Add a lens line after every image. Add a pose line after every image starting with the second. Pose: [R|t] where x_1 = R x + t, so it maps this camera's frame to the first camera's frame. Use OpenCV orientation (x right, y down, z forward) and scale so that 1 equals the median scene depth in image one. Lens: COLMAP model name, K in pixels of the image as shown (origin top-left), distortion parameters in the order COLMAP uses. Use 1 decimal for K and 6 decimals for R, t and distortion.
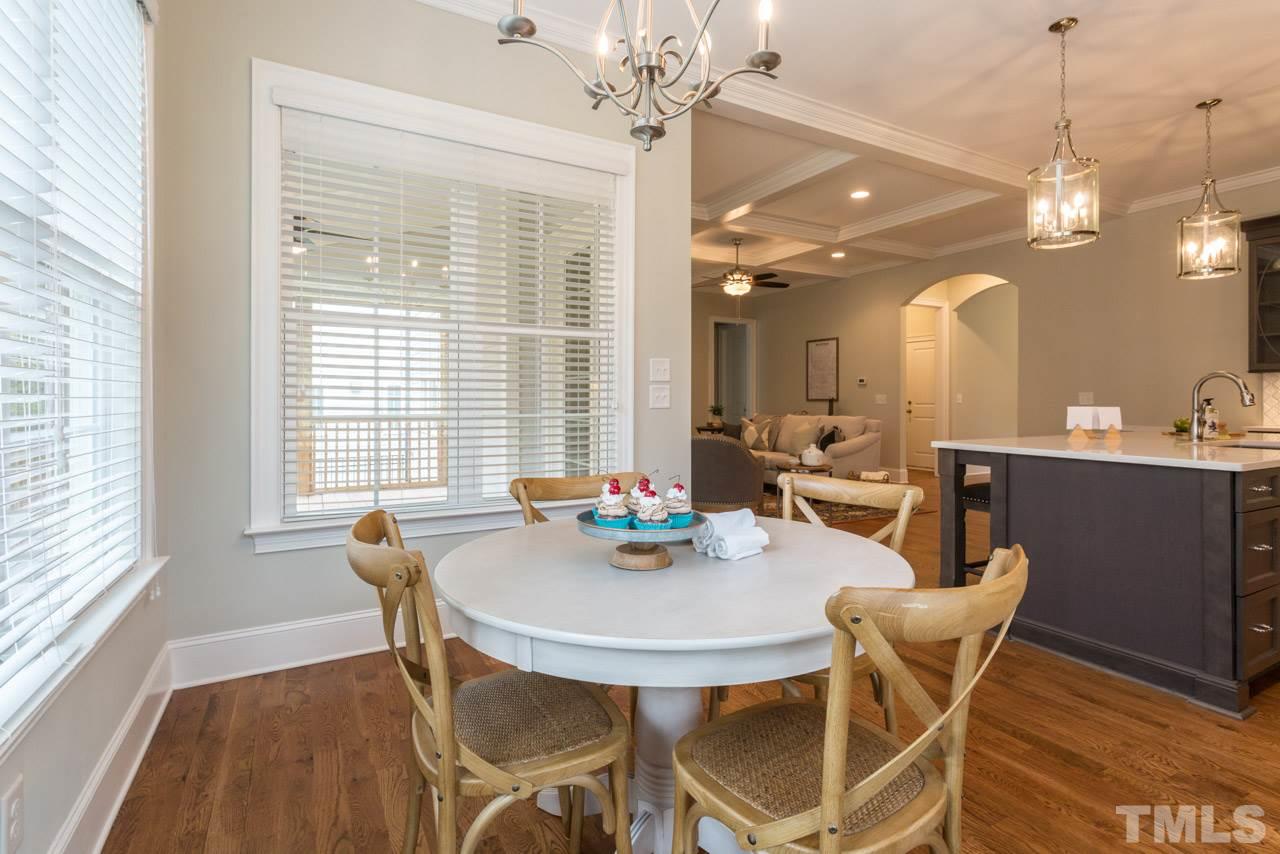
lens RADIAL K [[607.3, 0, 638.3], [0, 607.3, 413.2], [0, 0, 1]] dist [0.001594, 0.000307]
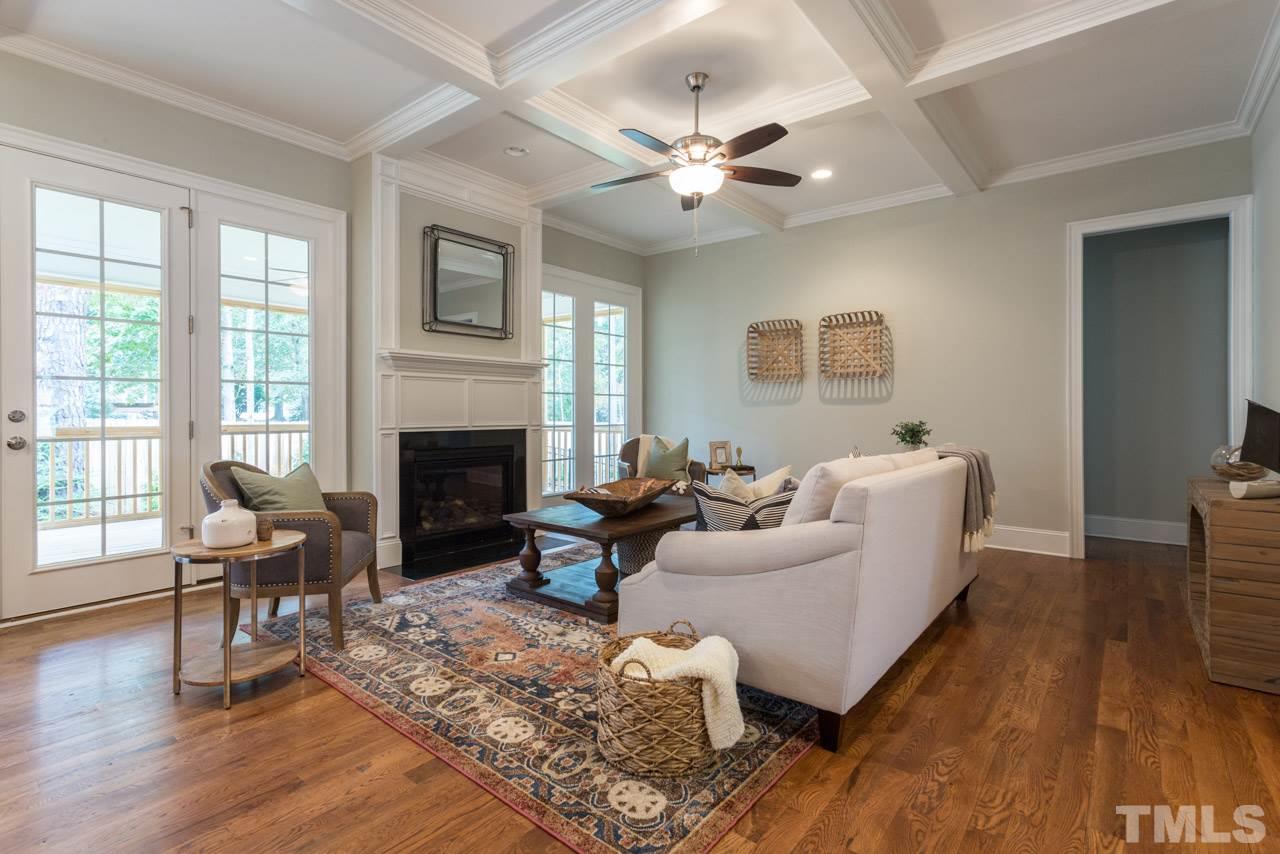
lens RADIAL K [[607.3, 0, 638.3], [0, 607.3, 413.2], [0, 0, 1]] dist [0.001594, 0.000307]
pose [[0.381972, 0.007506, -0.924143, 0.525596], [-0.019479, 0.999810, 0.000070, -0.016843], [0.923969, 0.017975, 0.382046, 0.682206]]
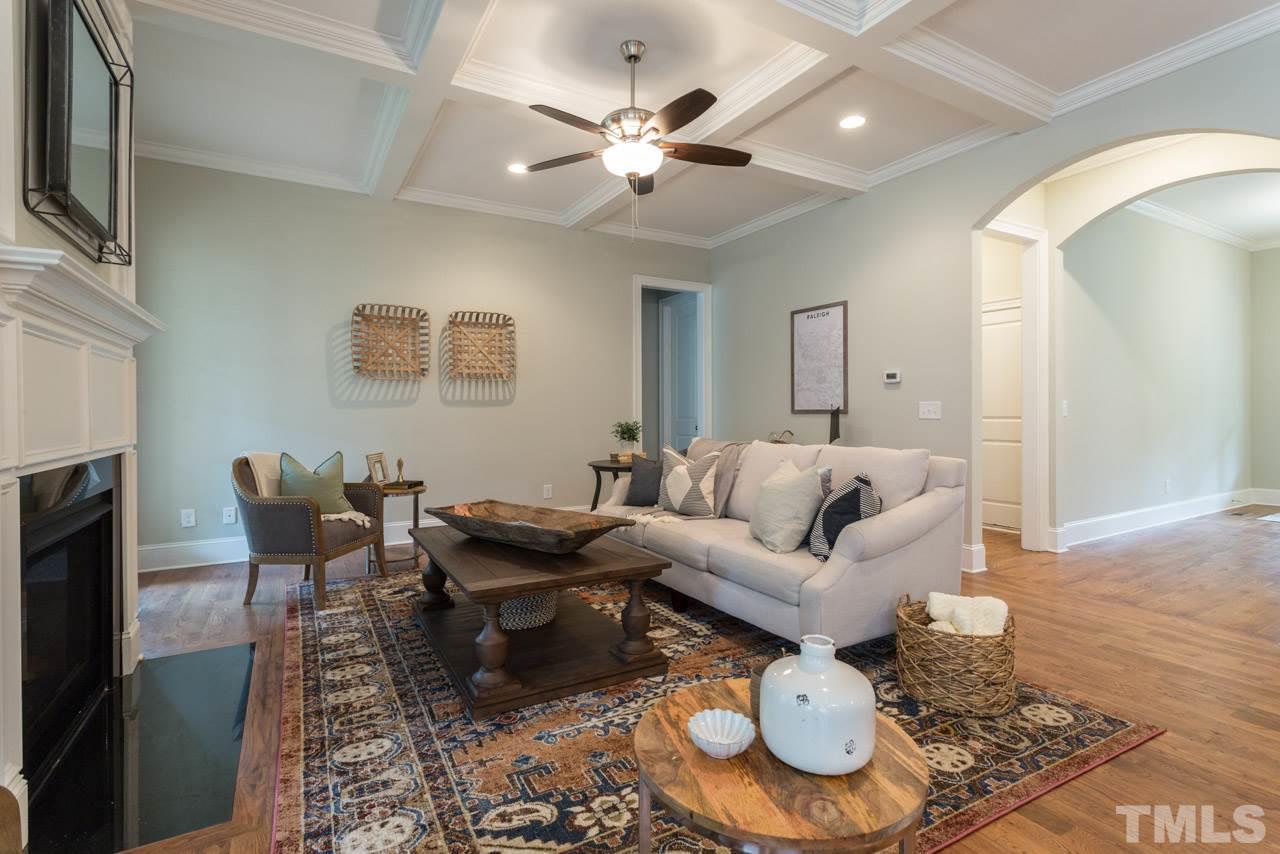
lens RADIAL K [[607.3, 0, 638.3], [0, 607.3, 413.2], [0, 0, 1]] dist [0.001594, 0.000307]
pose [[0.999805, -0.002400, 0.019602, 0.139183], [0.002727, 0.999857, -0.016704, -0.012351], [-0.019559, 0.016754, 0.999668, 0.493589]]
